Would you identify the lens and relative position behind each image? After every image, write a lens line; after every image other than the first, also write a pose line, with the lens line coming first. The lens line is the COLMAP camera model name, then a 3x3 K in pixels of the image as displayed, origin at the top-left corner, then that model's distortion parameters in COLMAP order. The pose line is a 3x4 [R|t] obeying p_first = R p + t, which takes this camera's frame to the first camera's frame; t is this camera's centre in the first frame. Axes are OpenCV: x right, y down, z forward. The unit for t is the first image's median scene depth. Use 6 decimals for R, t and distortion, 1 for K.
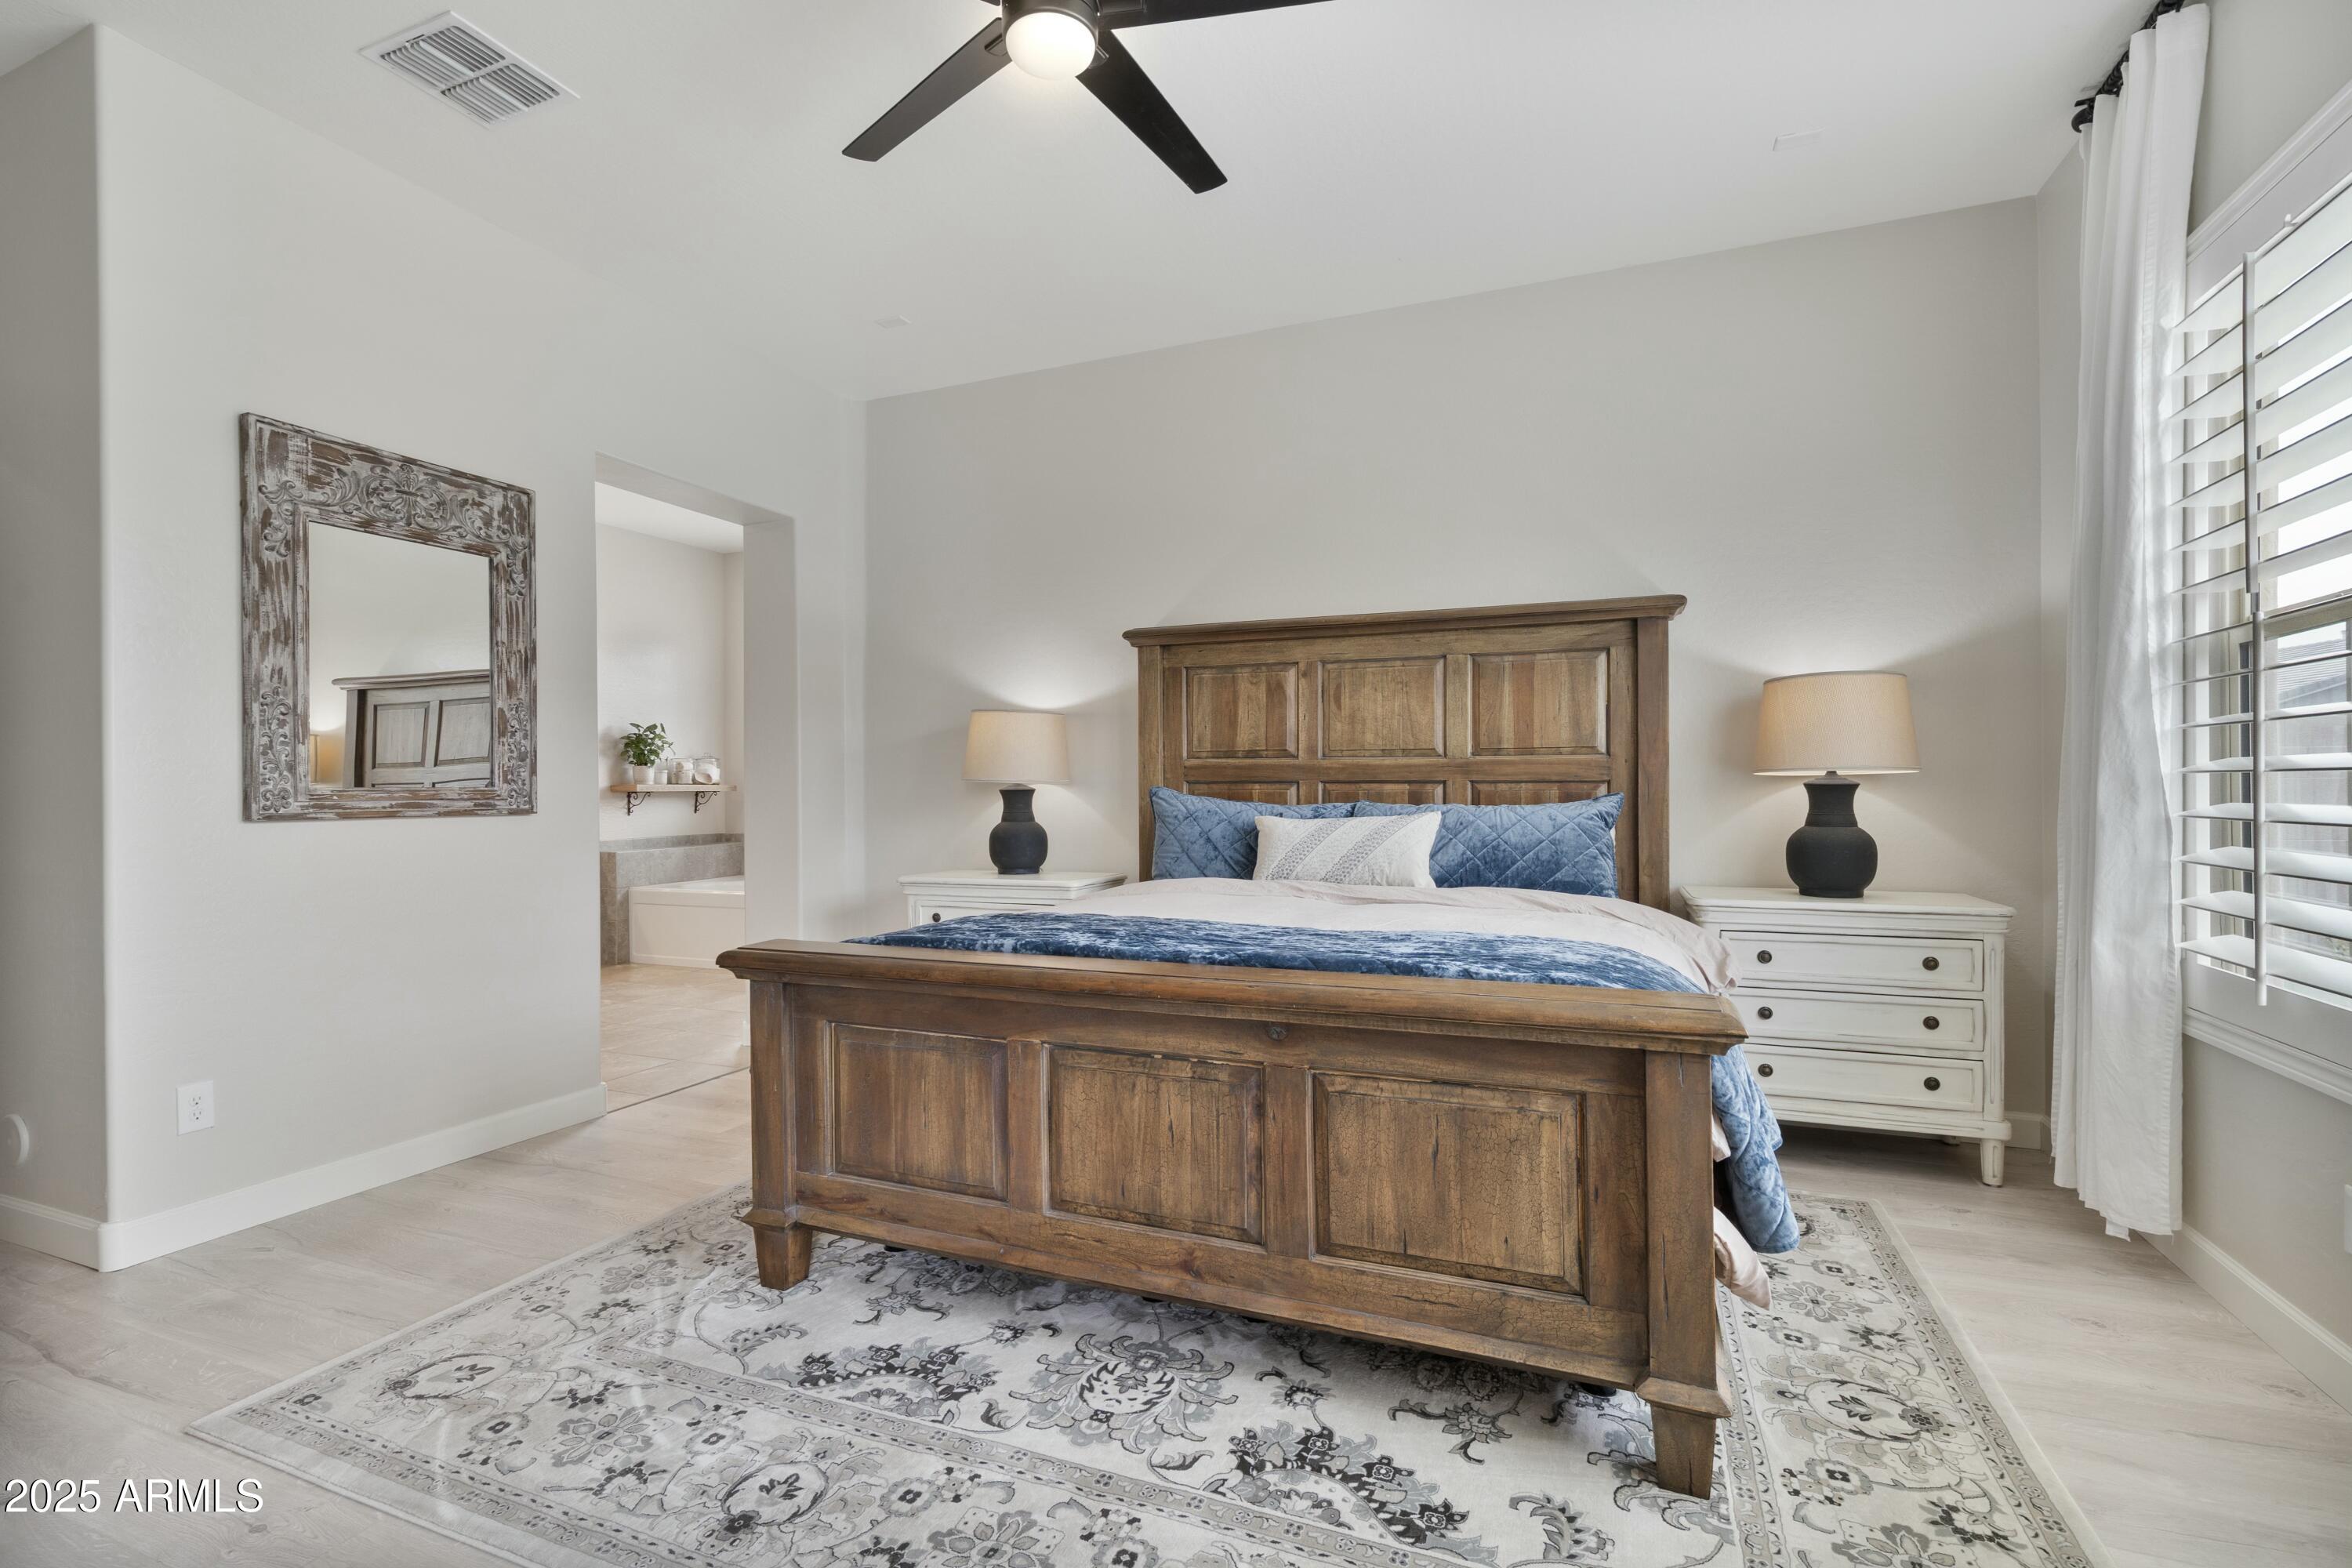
lens RADIAL K [[1084.6, 0, 1178.7], [0, 1084.6, 795.7], [0, 0, 1]] dist [-0.004202, 0.003710]
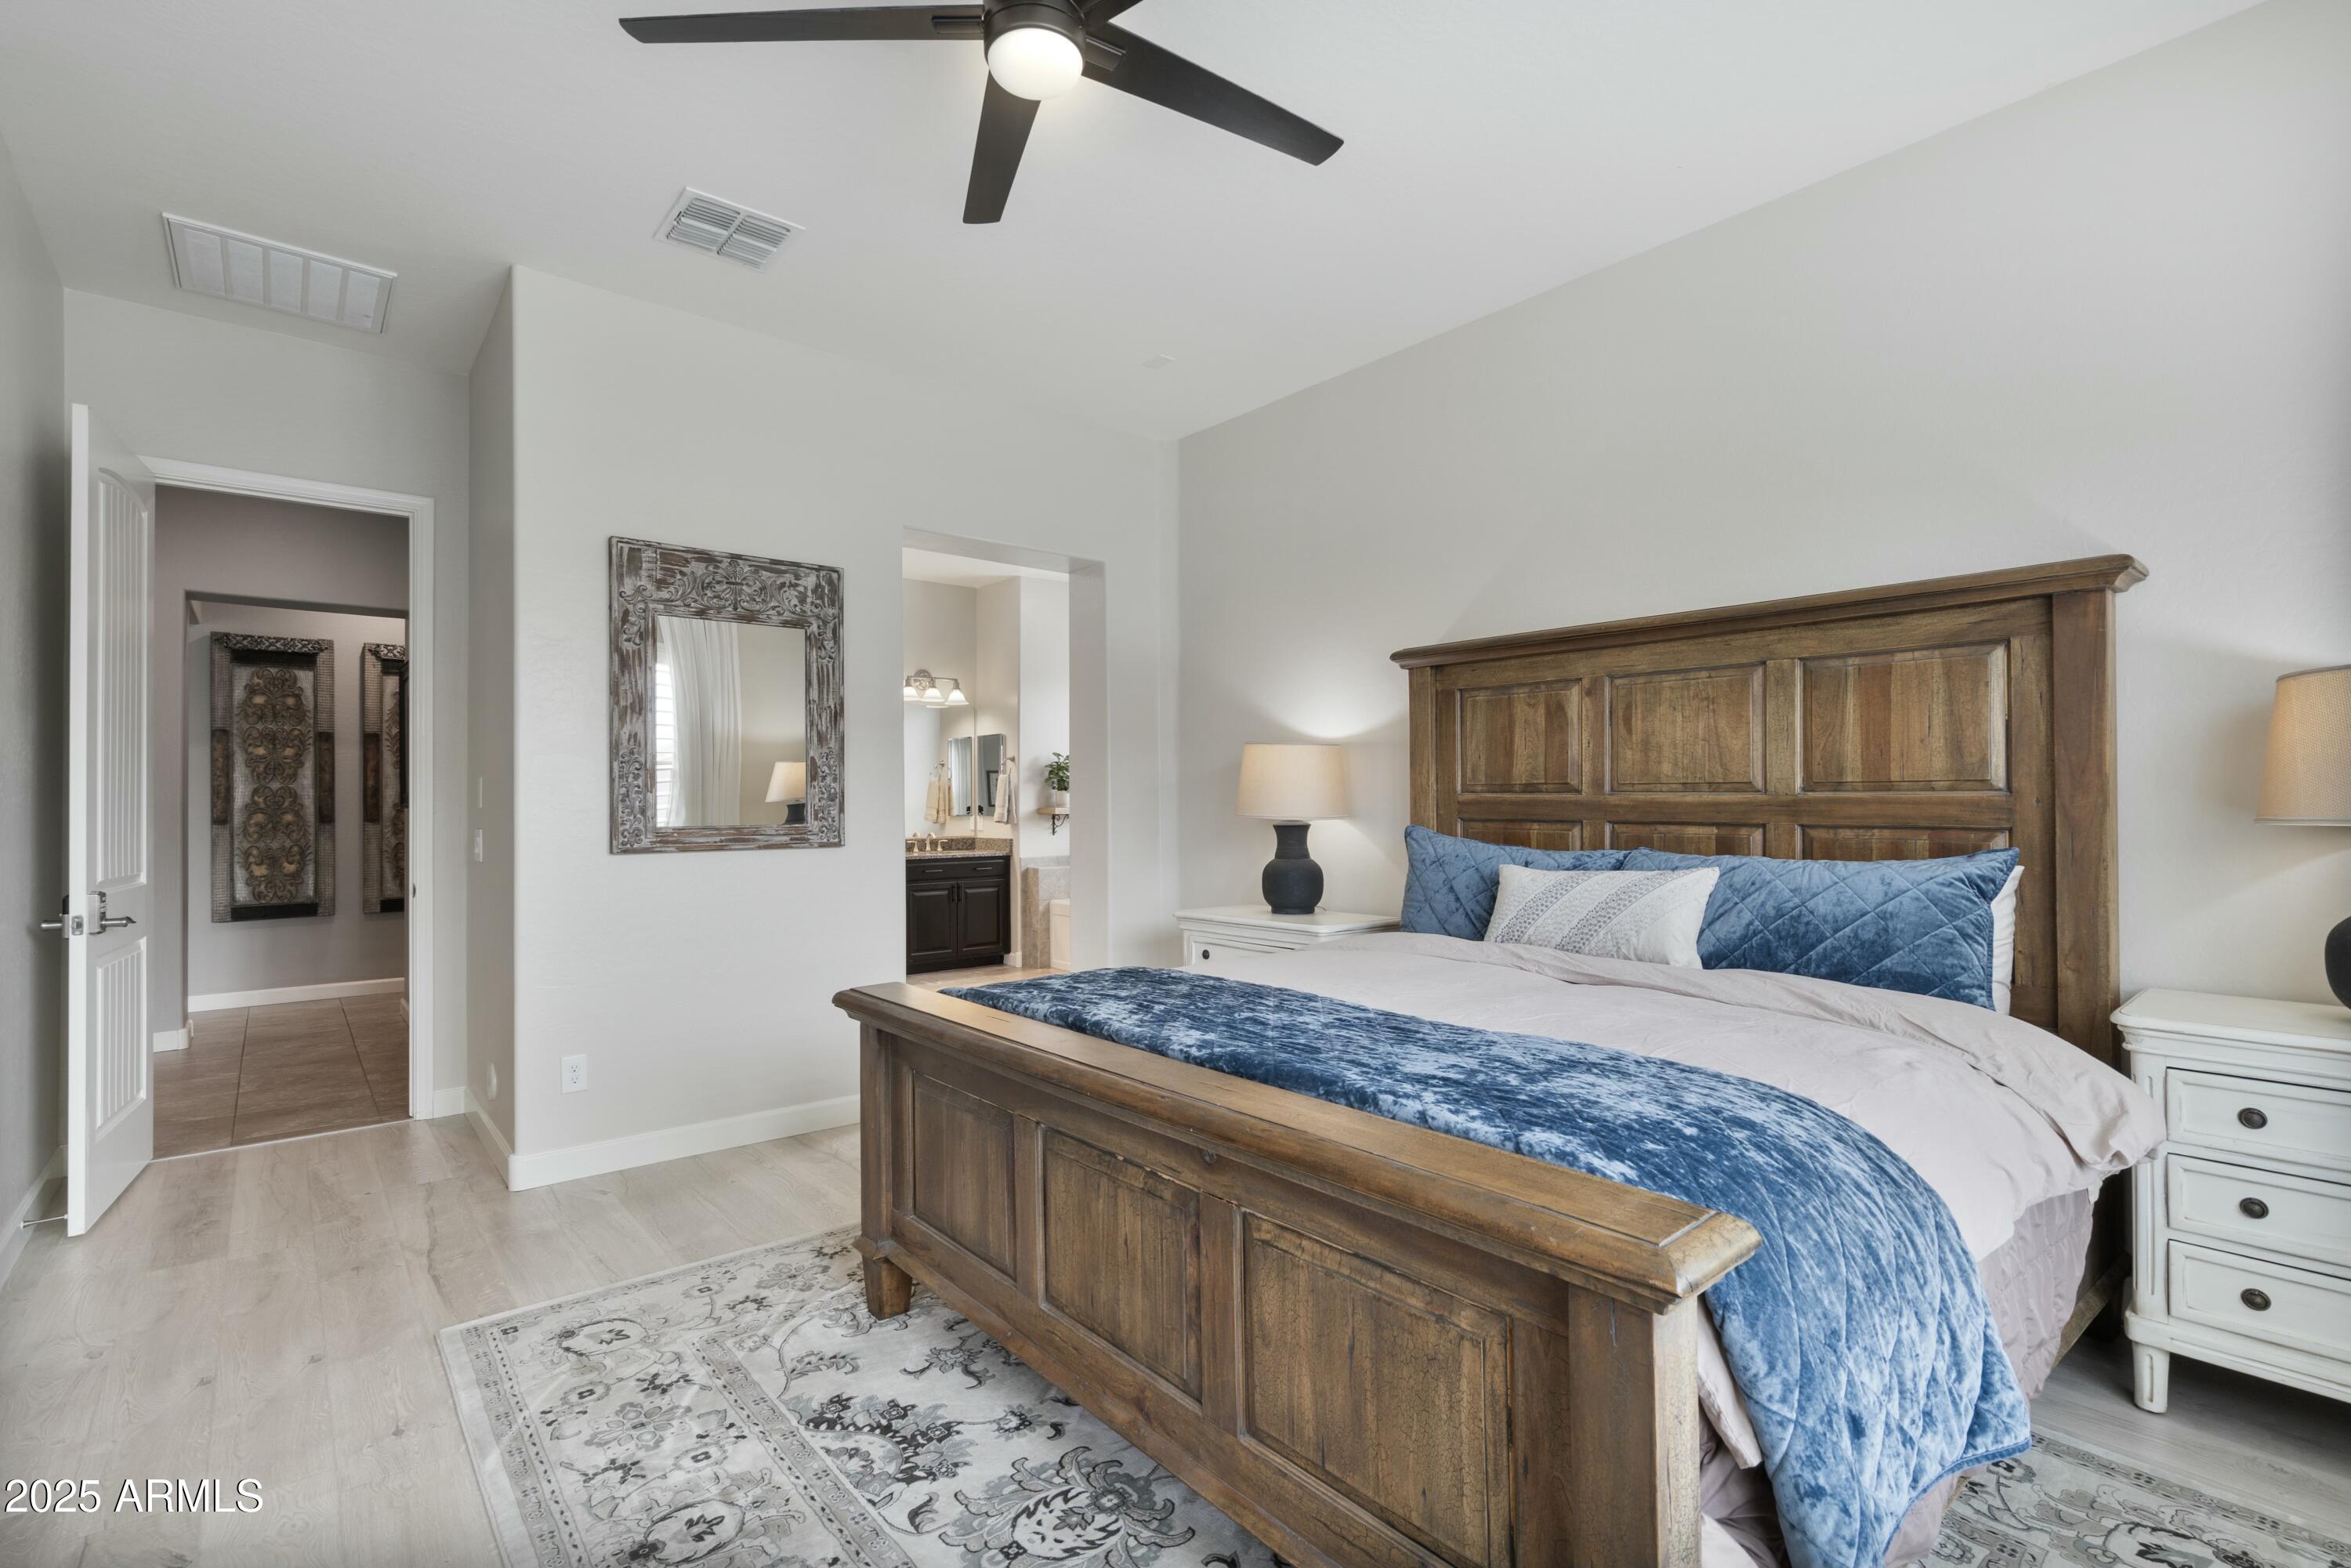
lens RADIAL K [[1084.1, 0, 1177.1], [0, 1084.1, 793.4], [0, 0, 1]] dist [-0.004202, 0.003710]
pose [[0.885464, -0.001609, -0.464705, 0.331110], [-0.003336, 0.999946, -0.009819, -0.037767], [0.464695, 0.010245, 0.885411, 0.176942]]
